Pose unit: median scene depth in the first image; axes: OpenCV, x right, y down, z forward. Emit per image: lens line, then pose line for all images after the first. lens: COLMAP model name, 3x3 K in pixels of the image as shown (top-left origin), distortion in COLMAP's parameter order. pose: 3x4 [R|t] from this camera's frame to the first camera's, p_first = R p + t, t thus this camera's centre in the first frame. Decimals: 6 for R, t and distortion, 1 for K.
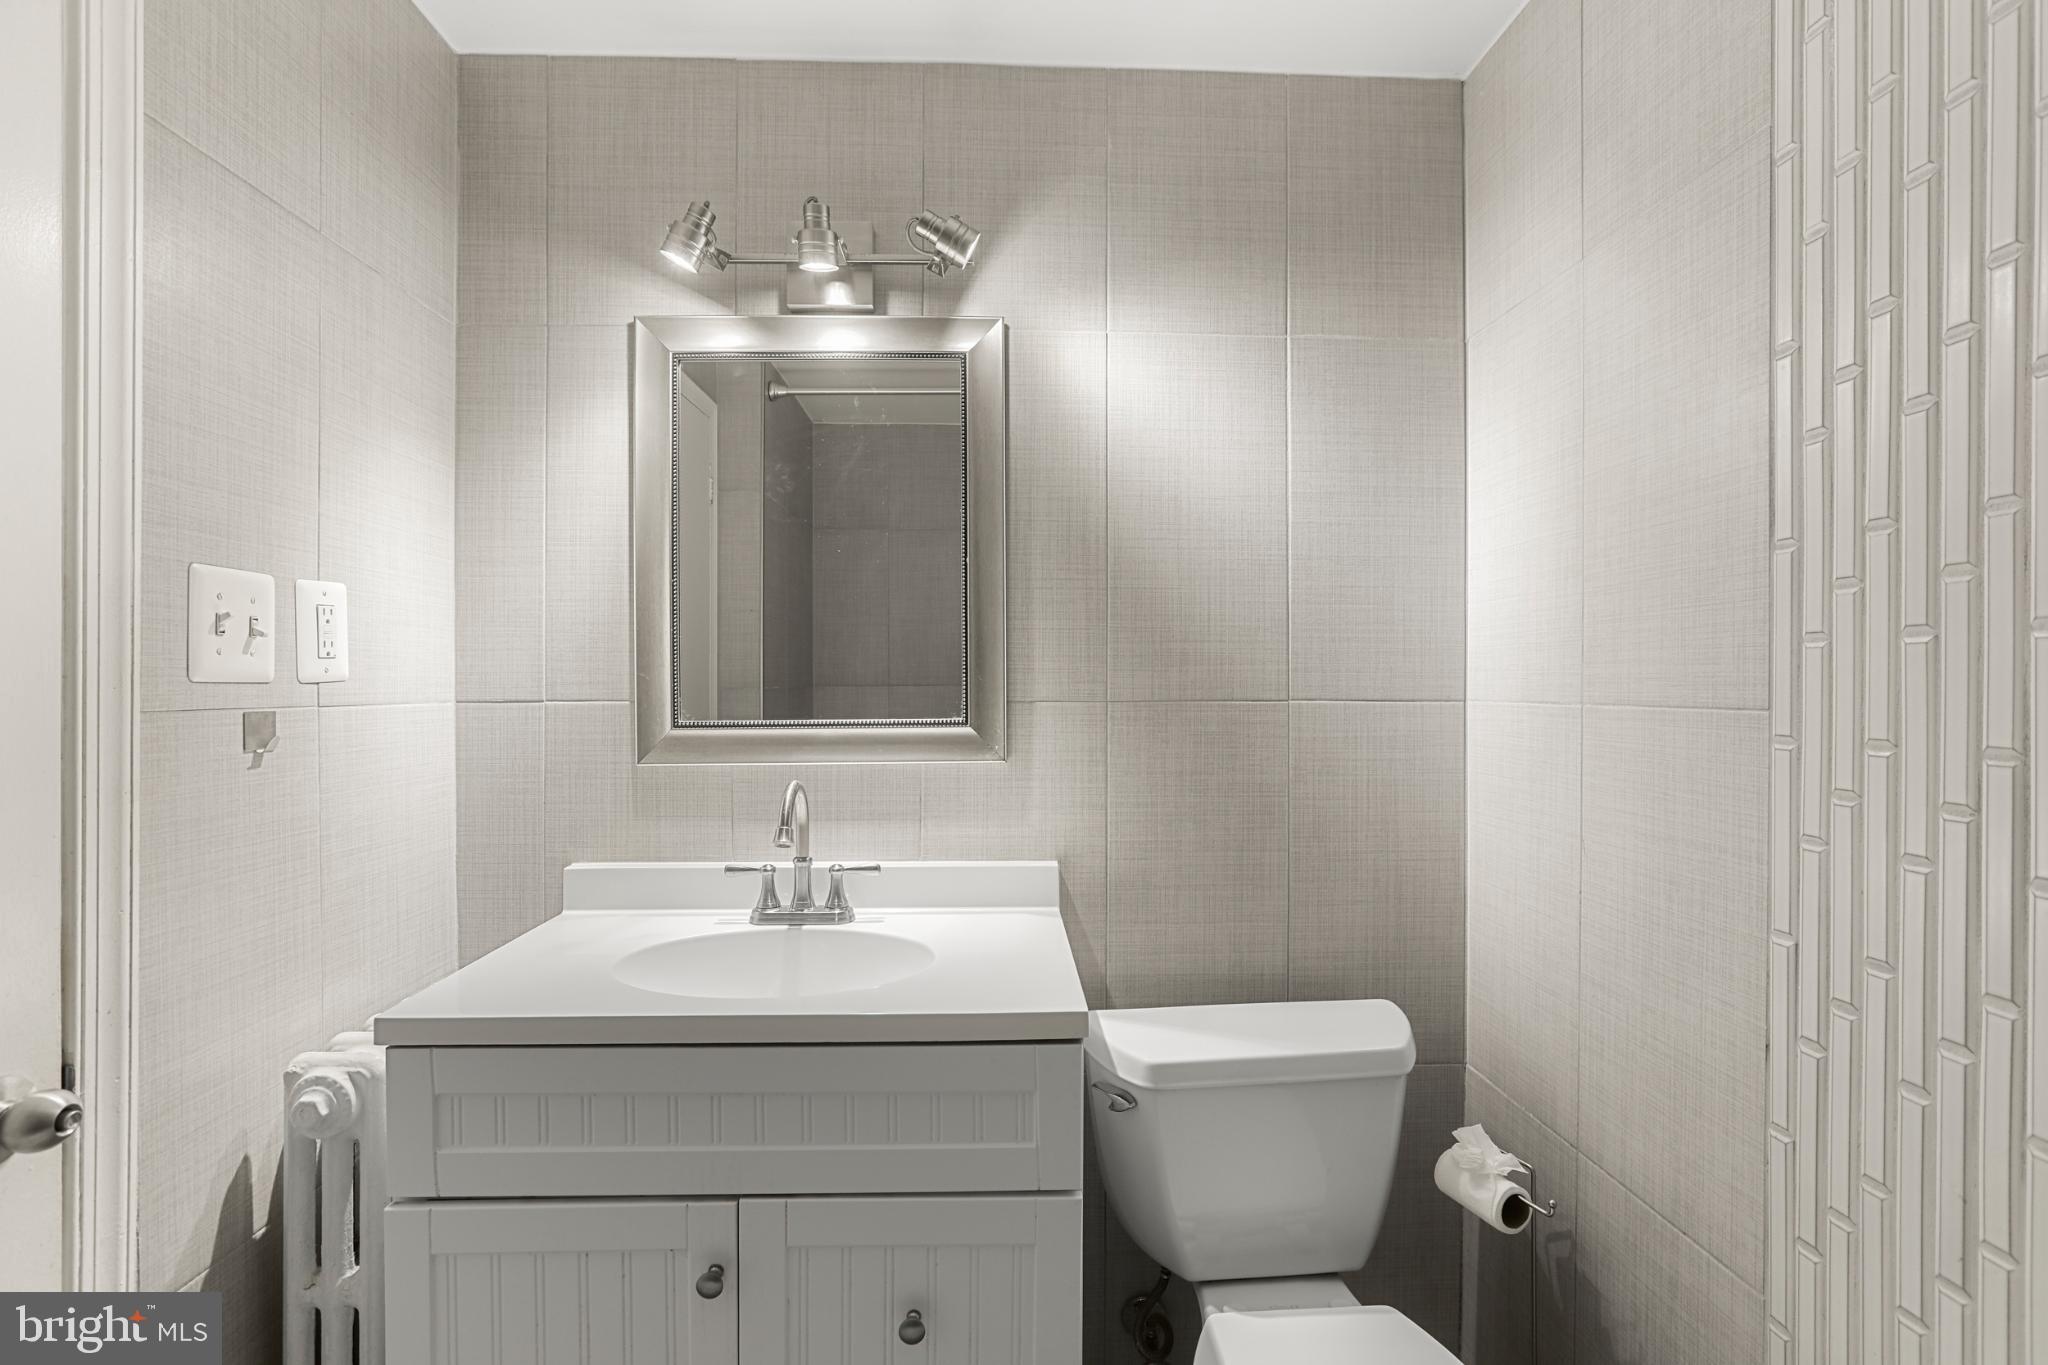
lens RADIAL K [[932.6, 0, 1029.2], [0, 932.6, 715.1], [0, 0, 1]] dist [-0.043687, 0.017972]
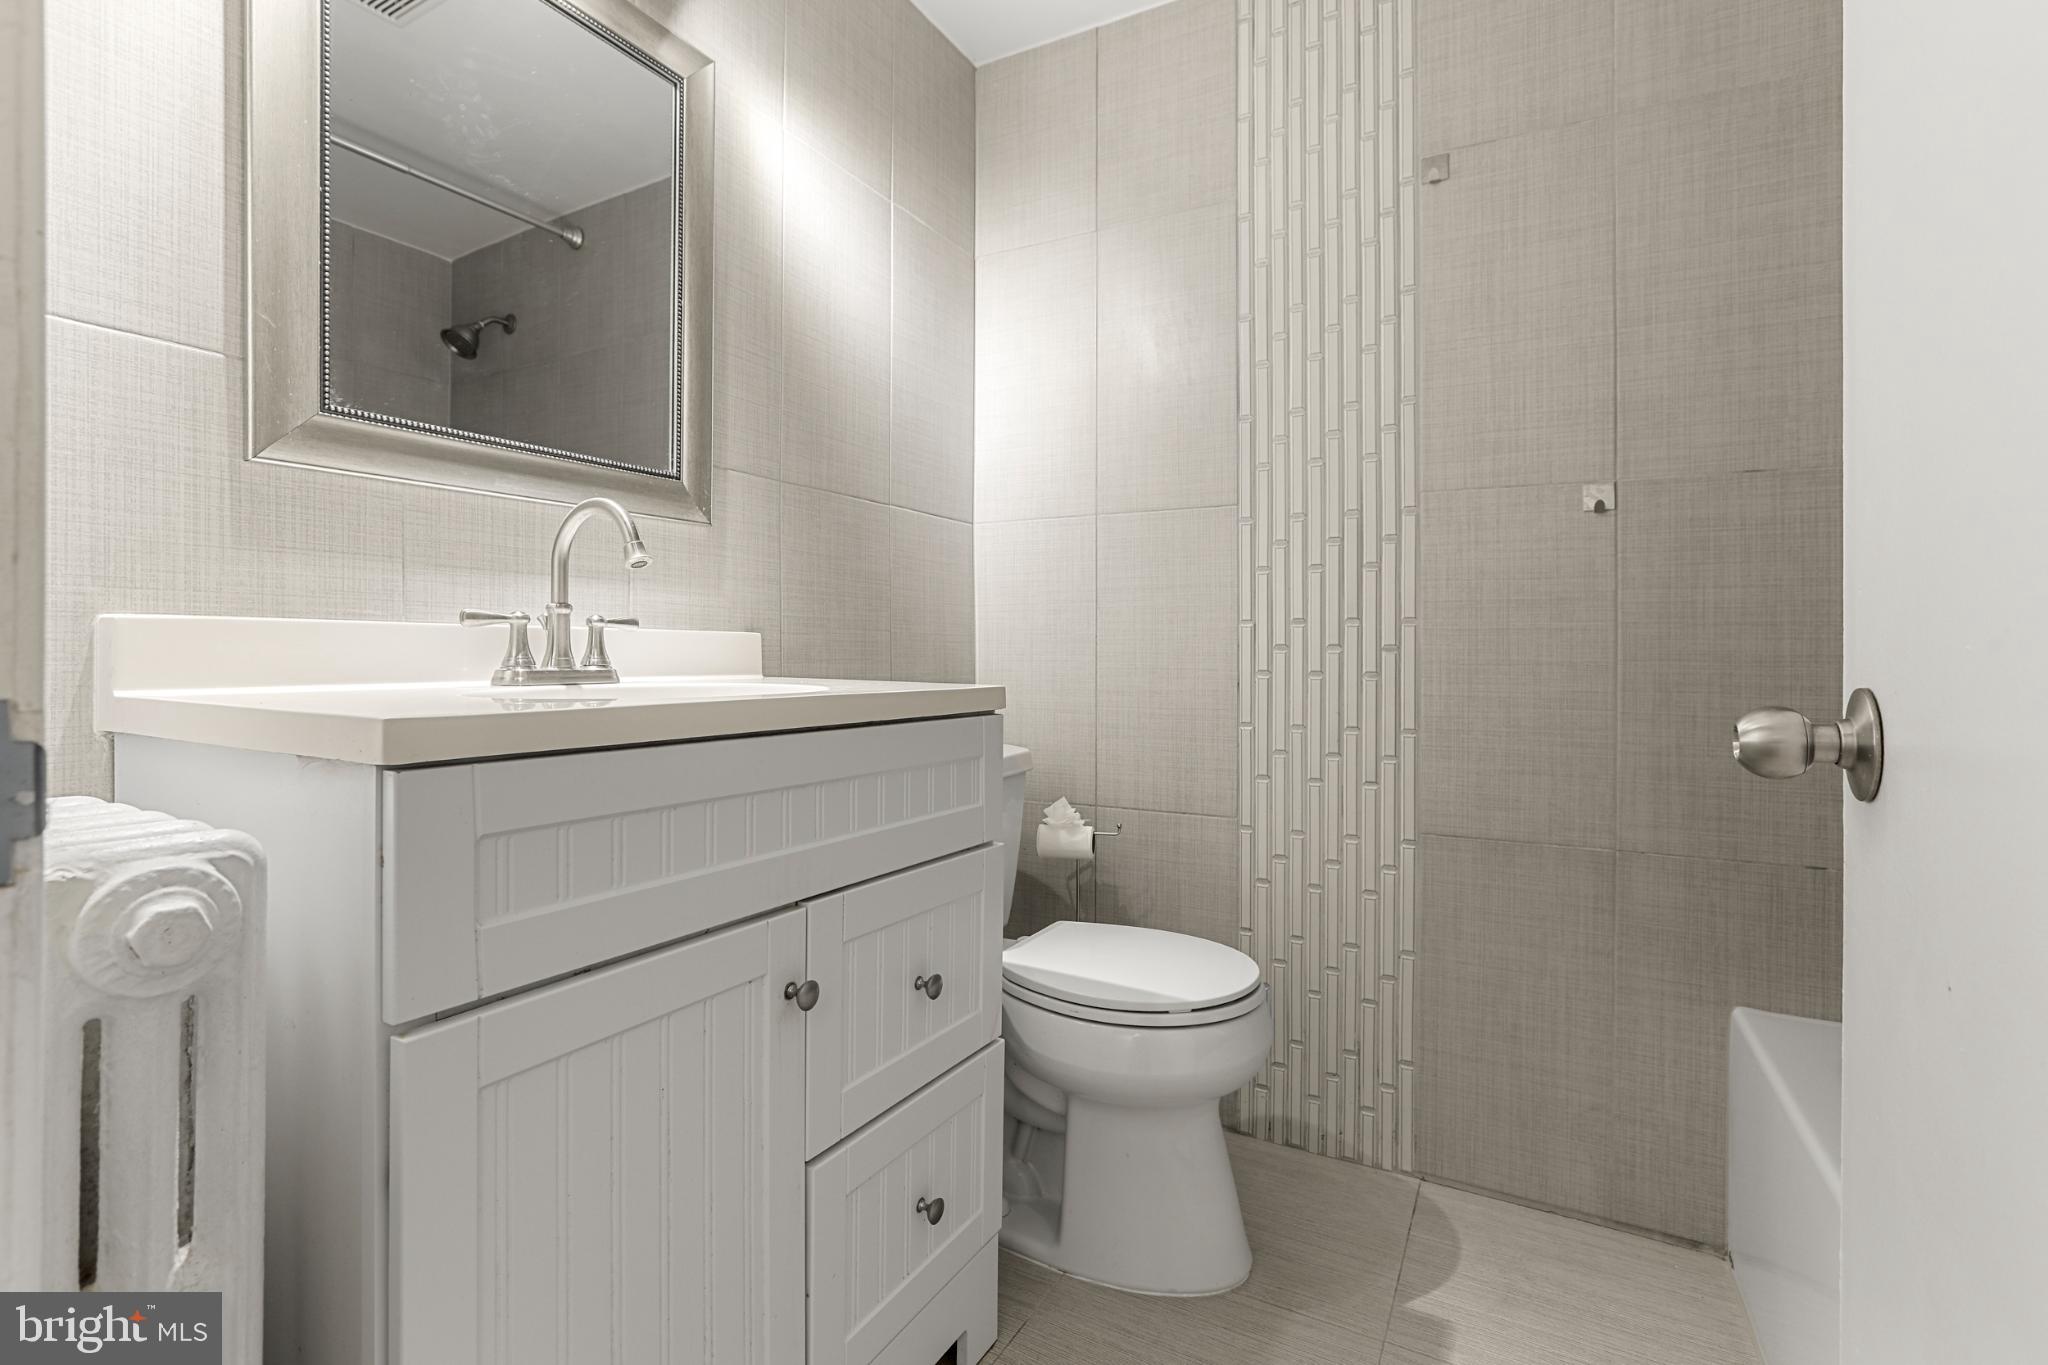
lens RADIAL K [[942.4, 0, 1024.0], [0, 942.4, 682.5], [0, 0, 1]] dist [-0.042284, 0.019005]
pose [[0.522191, -0.018895, 0.852619, -0.961355], [0.021665, 0.999726, 0.008886, 0.296159], [-0.852553, 0.013832, 0.522457, 0.318544]]
